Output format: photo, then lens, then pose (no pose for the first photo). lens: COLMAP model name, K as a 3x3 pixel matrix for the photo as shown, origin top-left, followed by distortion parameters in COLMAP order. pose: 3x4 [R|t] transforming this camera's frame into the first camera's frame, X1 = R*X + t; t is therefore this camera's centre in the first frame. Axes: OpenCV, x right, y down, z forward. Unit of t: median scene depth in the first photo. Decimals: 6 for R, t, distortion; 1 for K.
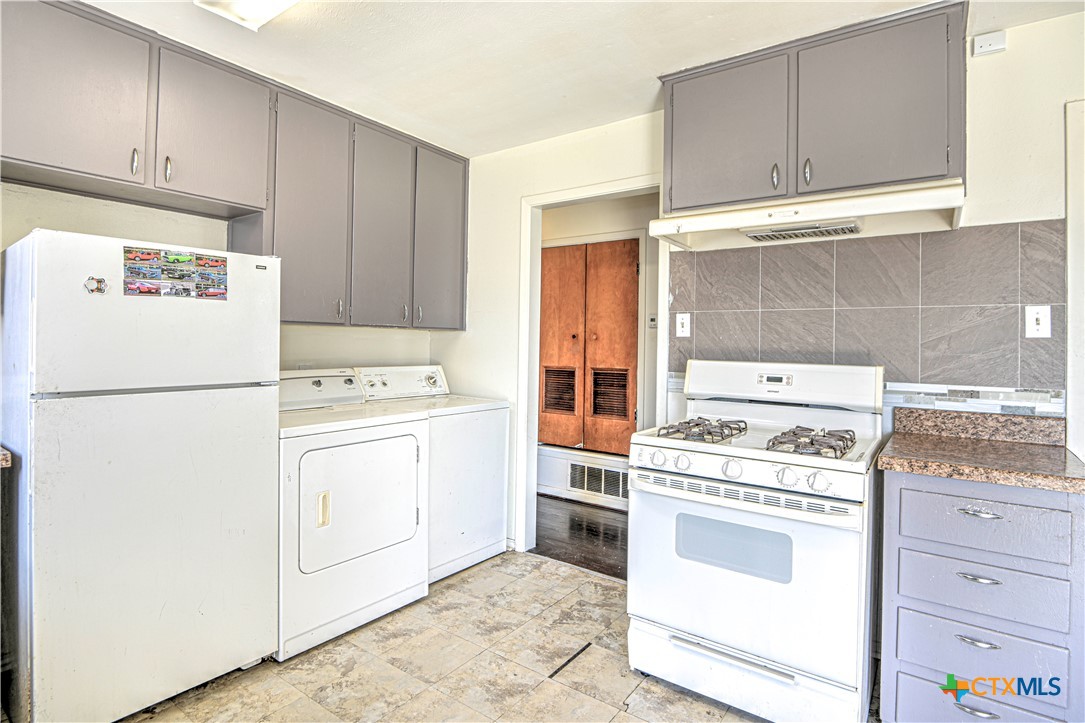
lens RADIAL K [[545.9, 0, 559.1], [0, 545.9, 340.6], [0, 0, 1]] dist [-0.035489, -0.000611]
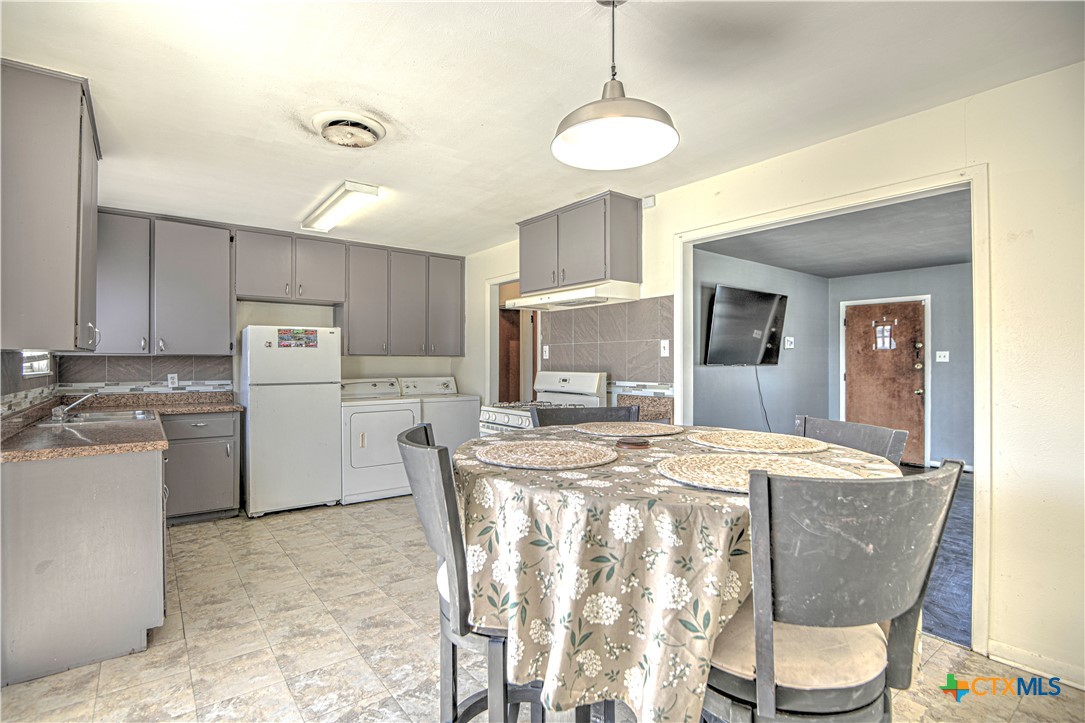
lens RADIAL K [[517.0, 0, 542.1], [0, 517.0, 362.5], [0, 0, 1]] dist [-0.004985, -0.000591]
pose [[0.955184, -0.014740, -0.295646, 0.933689], [0.014646, 0.999890, -0.002532, 0.012944], [0.295650, -0.001912, 0.955294, -0.836585]]
